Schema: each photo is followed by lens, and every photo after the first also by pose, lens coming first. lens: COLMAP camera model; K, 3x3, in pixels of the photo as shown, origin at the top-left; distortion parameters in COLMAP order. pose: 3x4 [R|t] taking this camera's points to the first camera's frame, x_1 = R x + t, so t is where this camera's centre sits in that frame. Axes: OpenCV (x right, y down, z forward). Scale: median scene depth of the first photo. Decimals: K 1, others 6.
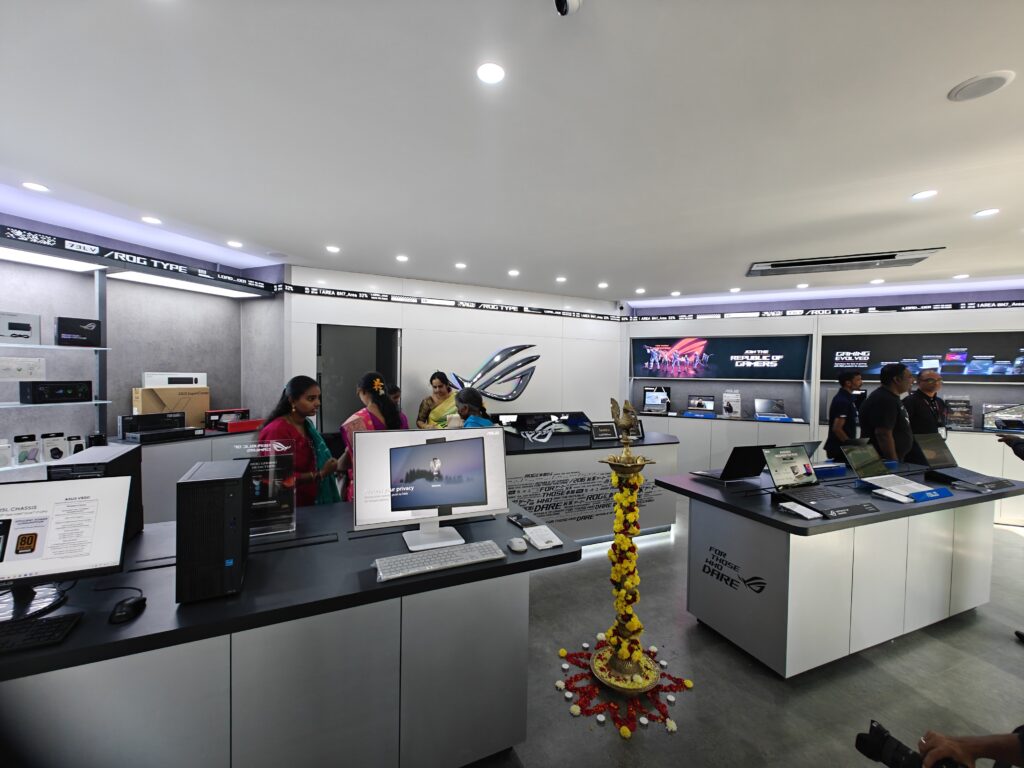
lens RADIAL K [[433.8, 0, 512.0], [0, 433.8, 384.0], [0, 0, 1]] dist [0.000361, 0.000266]
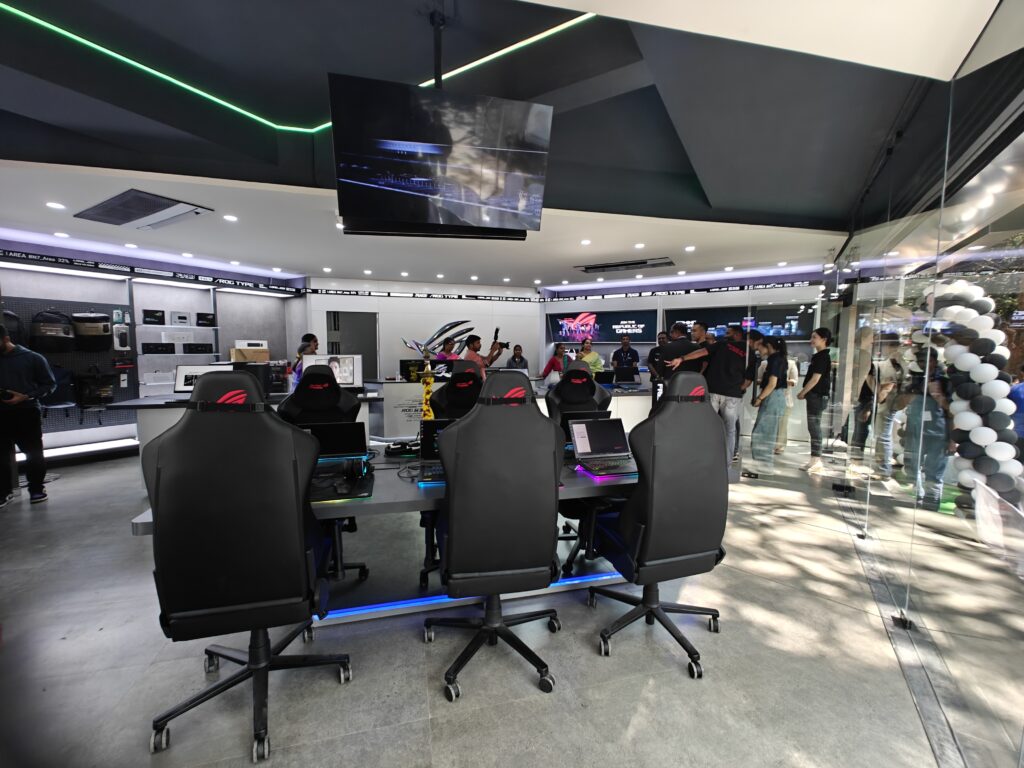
lens RADIAL K [[433.8, 0, 512.0], [0, 433.8, 384.0], [0, 0, 1]] dist [0.000361, 0.000266]
pose [[0.990067, 0.000479, -0.140595, 0.409730], [0.007968, 0.998196, 0.059509, 0.041141], [0.140370, -0.060038, 0.988277, -0.476813]]
